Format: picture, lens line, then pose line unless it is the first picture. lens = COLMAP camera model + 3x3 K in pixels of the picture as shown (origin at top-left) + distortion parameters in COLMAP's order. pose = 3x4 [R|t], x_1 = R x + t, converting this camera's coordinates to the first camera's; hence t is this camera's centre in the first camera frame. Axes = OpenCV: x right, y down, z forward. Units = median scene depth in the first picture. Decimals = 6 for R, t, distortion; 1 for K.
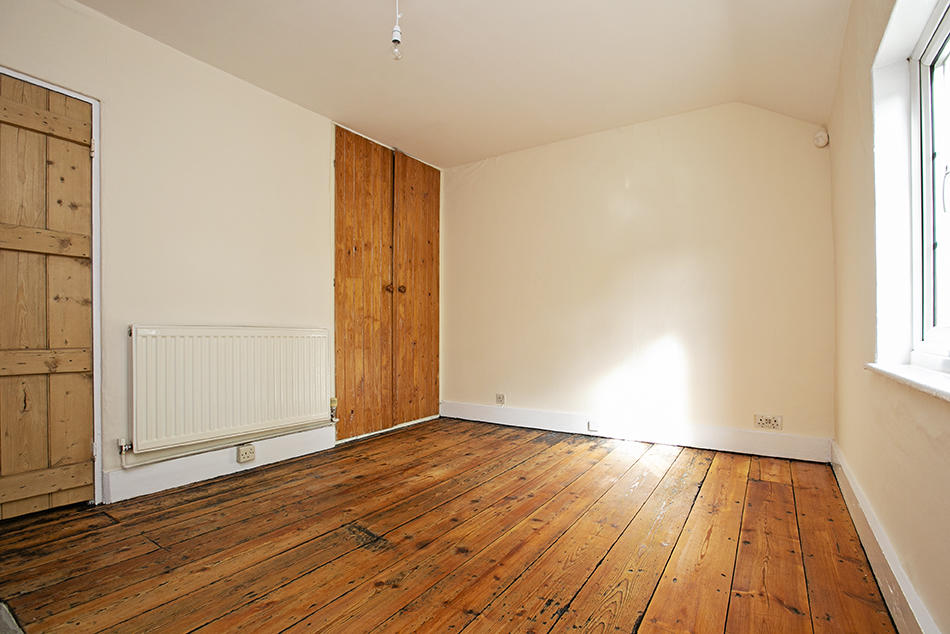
lens RADIAL K [[438.7, 0, 464.2], [0, 438.7, 320.0], [0, 0, 1]] dist [-0.039857, 0.000199]
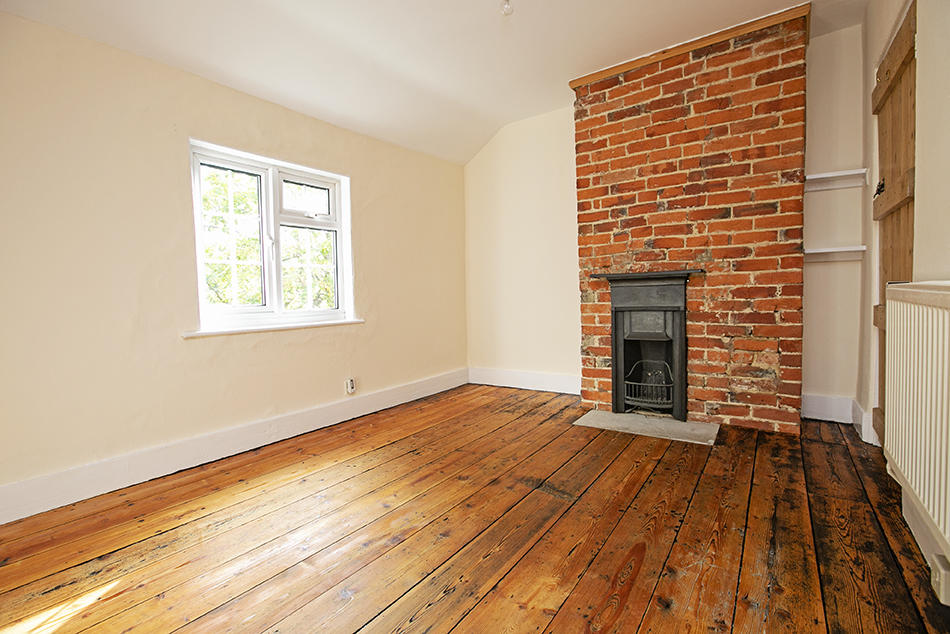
lens RADIAL K [[438.7, 0, 464.2], [0, 438.7, 320.0], [0, 0, 1]] dist [-0.039857, 0.000199]
pose [[-0.999292, 0.030416, 0.022133, -0.044765], [0.030987, 0.999184, 0.025893, 0.024015], [-0.021327, 0.026560, -0.999420, 2.027712]]
